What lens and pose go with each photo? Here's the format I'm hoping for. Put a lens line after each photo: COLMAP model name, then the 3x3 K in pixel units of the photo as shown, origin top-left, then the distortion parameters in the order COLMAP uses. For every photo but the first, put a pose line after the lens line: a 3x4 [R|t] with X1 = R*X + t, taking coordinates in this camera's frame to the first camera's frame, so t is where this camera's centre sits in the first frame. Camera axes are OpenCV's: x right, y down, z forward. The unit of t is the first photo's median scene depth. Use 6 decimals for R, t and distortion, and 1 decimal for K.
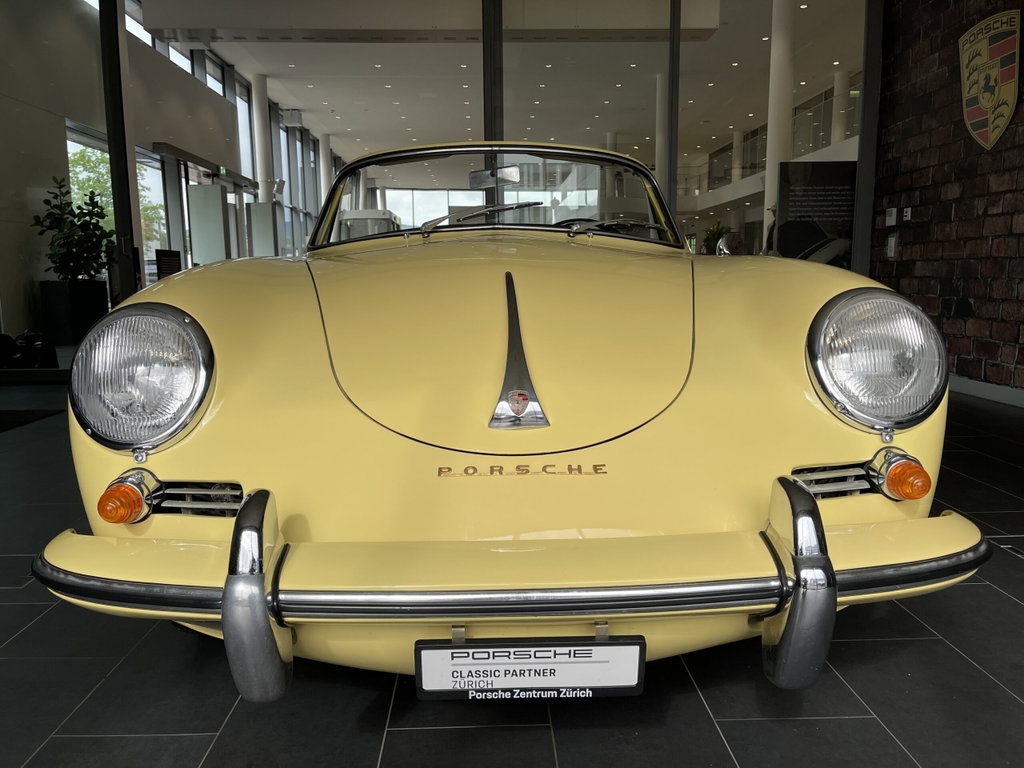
lens RADIAL K [[802.6, 0, 514.2], [0, 802.6, 390.3], [0, 0, 1]] dist [0.080814, -0.117535]
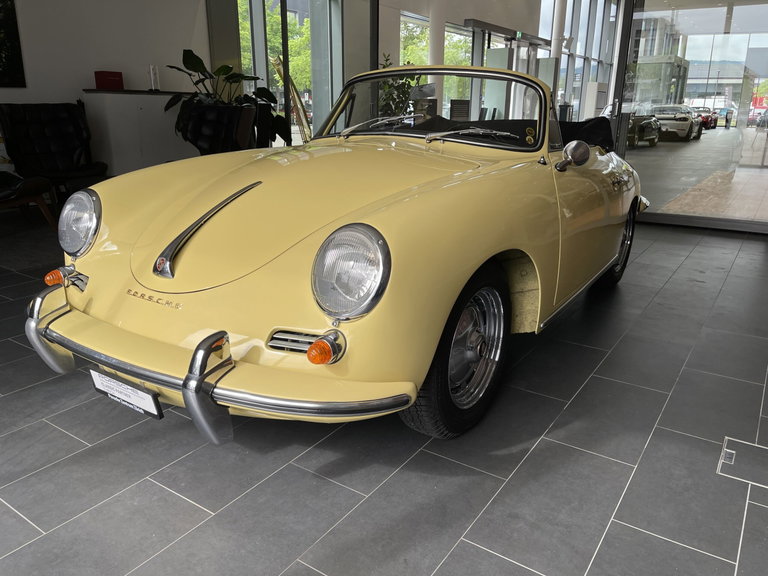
lens RADIAL K [[601.9, 0, 370.7], [0, 601.9, 294.5], [0, 0, 1]] dist [0.080814, -0.117535]
pose [[0.795199, 0.190374, -0.575688, 1.075861], [-0.095492, 0.976905, 0.191149, -0.207779], [0.598782, -0.097028, 0.795013, 0.118408]]
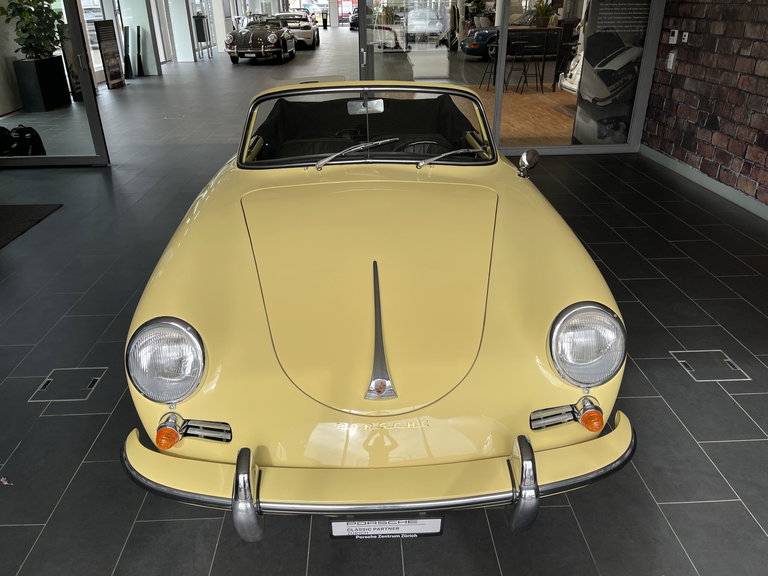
lens RADIAL K [[601.9, 0, 385.3], [0, 601.9, 297.4], [0, 0, 1]] dist [0.080814, -0.117535]
pose [[0.999991, -0.001017, 0.004161, 0.008977], [-0.000347, 0.948969, 0.315369, -0.519225], [-0.004269, -0.315368, 0.948960, -0.191853]]
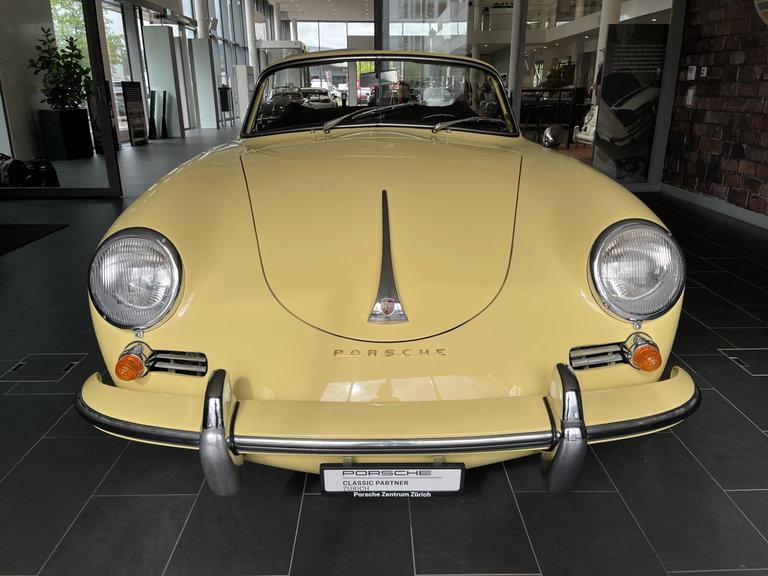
lens RADIAL K [[601.9, 0, 382.9], [0, 601.9, 294.8], [0, 0, 1]] dist [0.080814, -0.117535]
pose [[0.999655, 0.013033, -0.022819, 0.018664], [-0.008560, 0.982488, 0.186130, -0.185080], [0.024846, -0.185871, 0.982260, -0.083356]]
